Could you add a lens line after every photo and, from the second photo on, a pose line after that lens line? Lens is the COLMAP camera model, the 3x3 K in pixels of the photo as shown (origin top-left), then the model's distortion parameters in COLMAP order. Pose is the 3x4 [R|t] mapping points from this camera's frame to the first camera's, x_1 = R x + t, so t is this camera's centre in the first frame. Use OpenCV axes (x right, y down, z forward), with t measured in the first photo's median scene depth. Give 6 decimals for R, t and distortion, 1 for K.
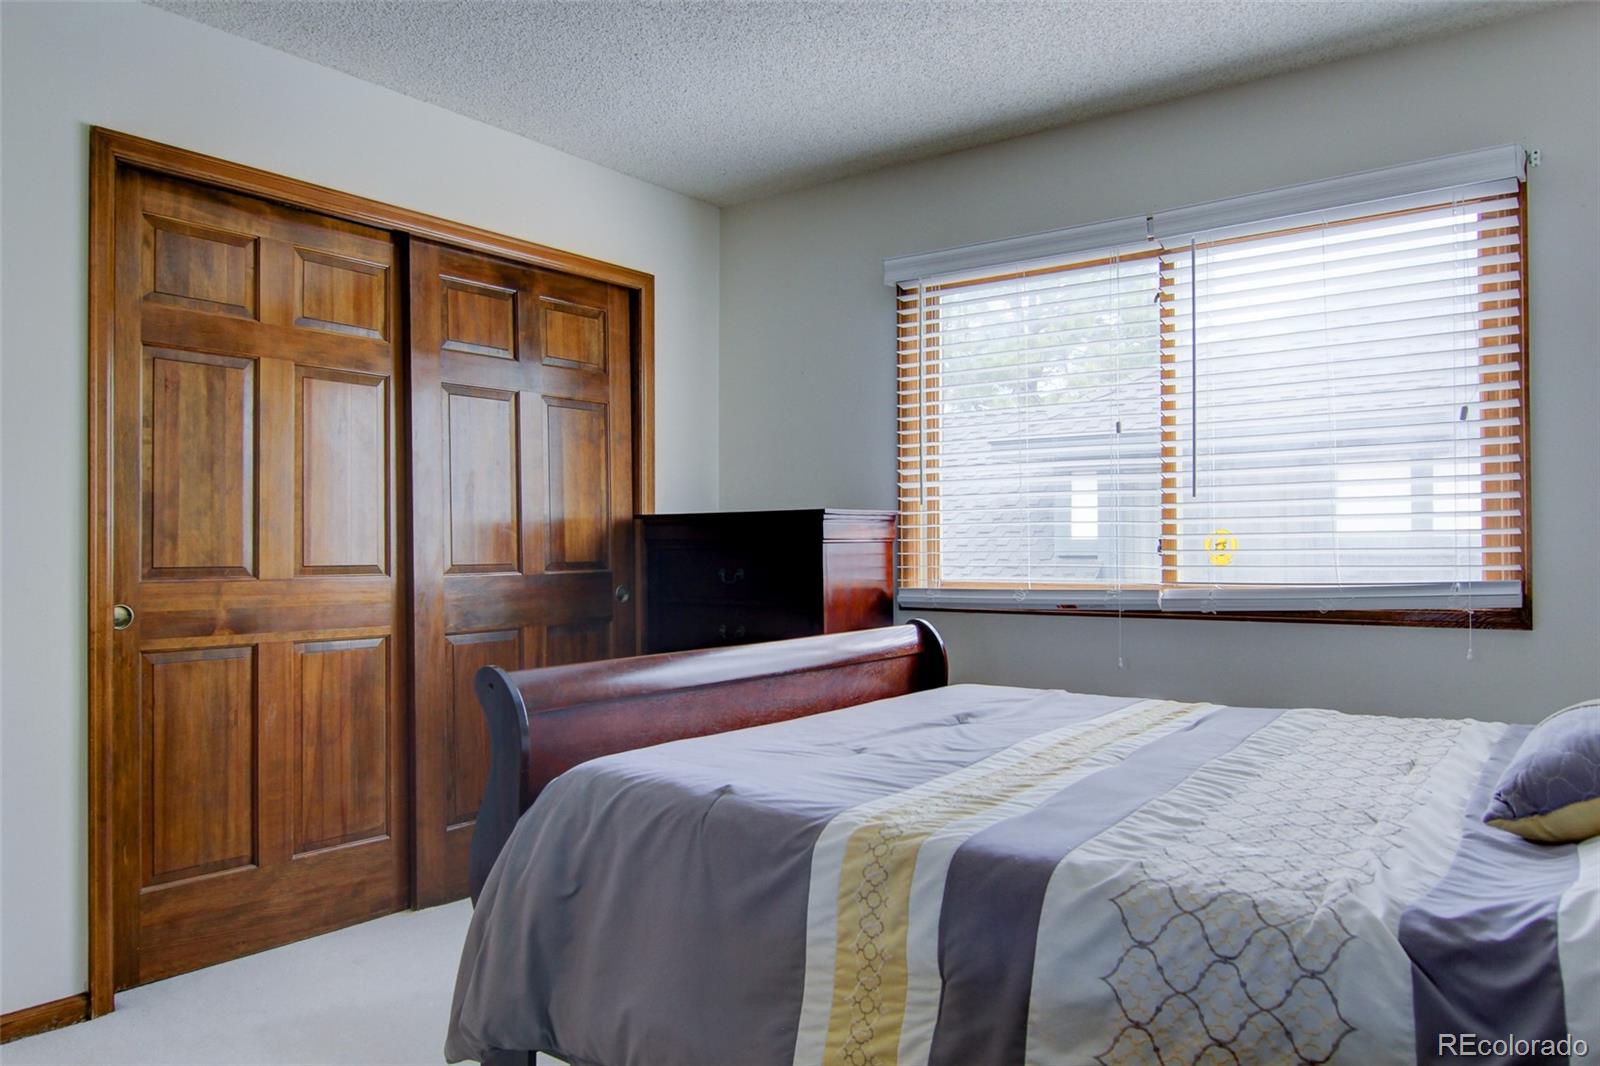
lens RADIAL K [[1157.8, 0, 801.5], [0, 1157.8, 529.4], [0, 0, 1]] dist [0.002146, -0.016820]
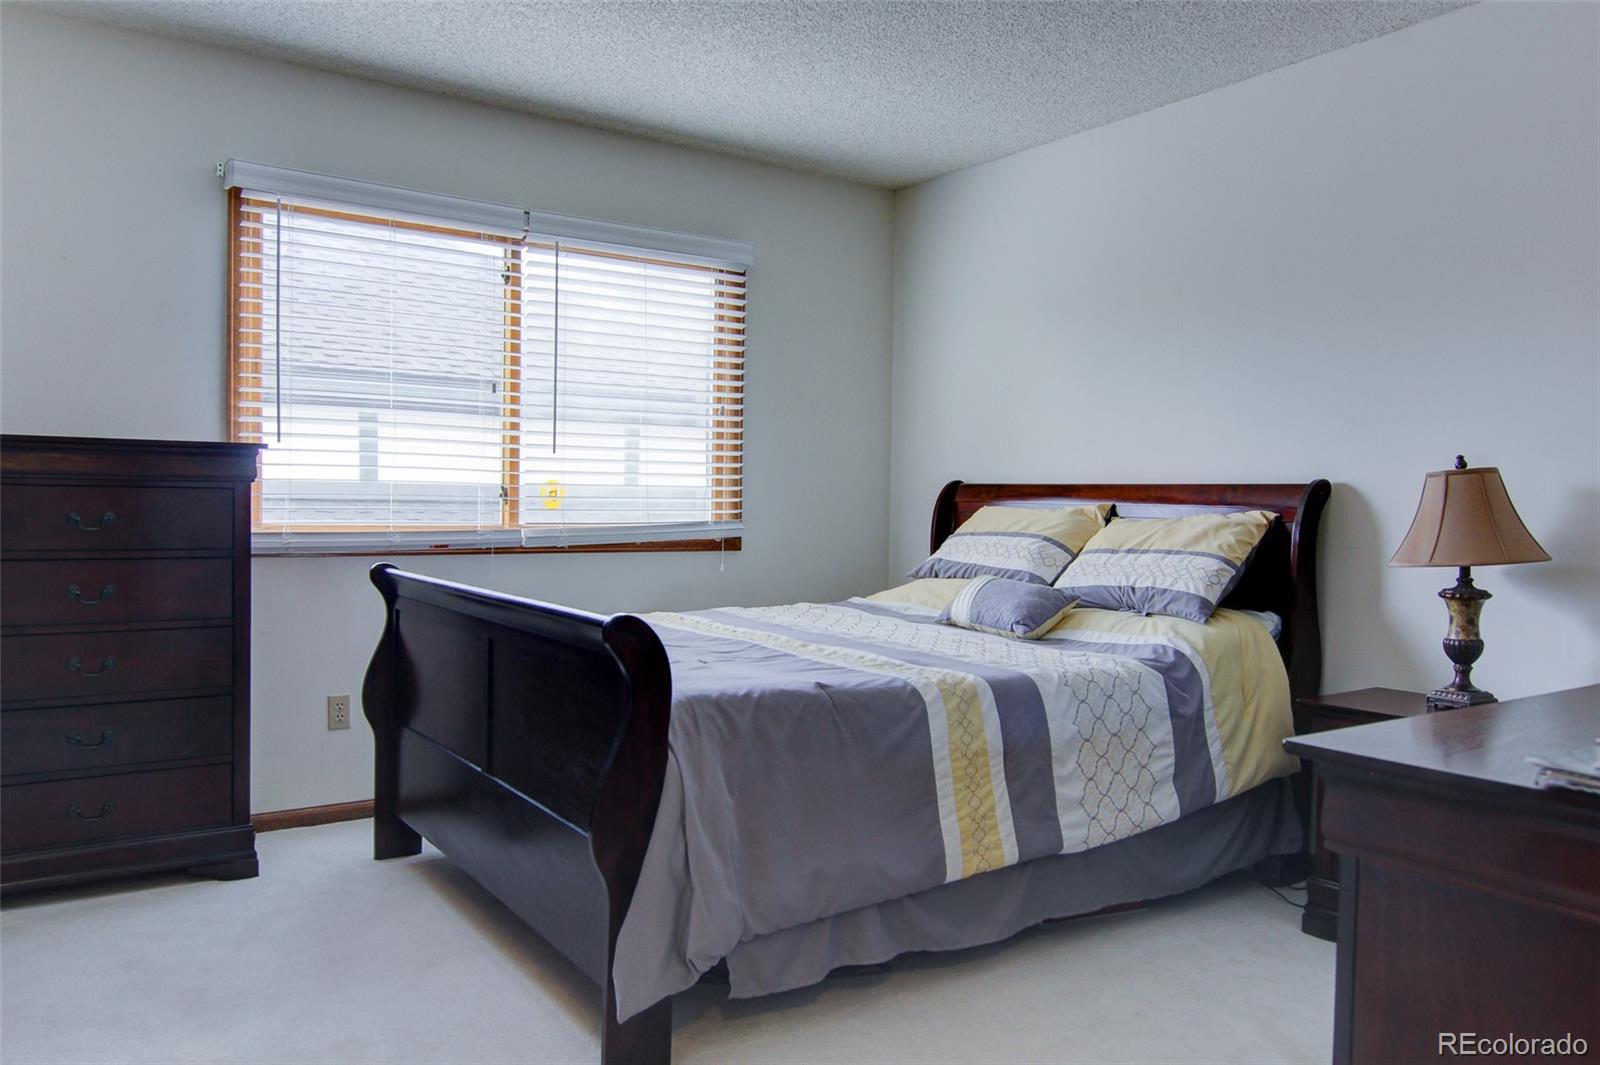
lens RADIAL K [[1157.8, 0, 803.2], [0, 1157.8, 538.1], [0, 0, 1]] dist [0.002146, -0.016820]
pose [[0.306914, -0.020265, 0.951522, -0.854219], [-0.035182, 0.998848, 0.032621, 0.013844], [-0.951087, -0.043488, 0.305847, 0.418920]]
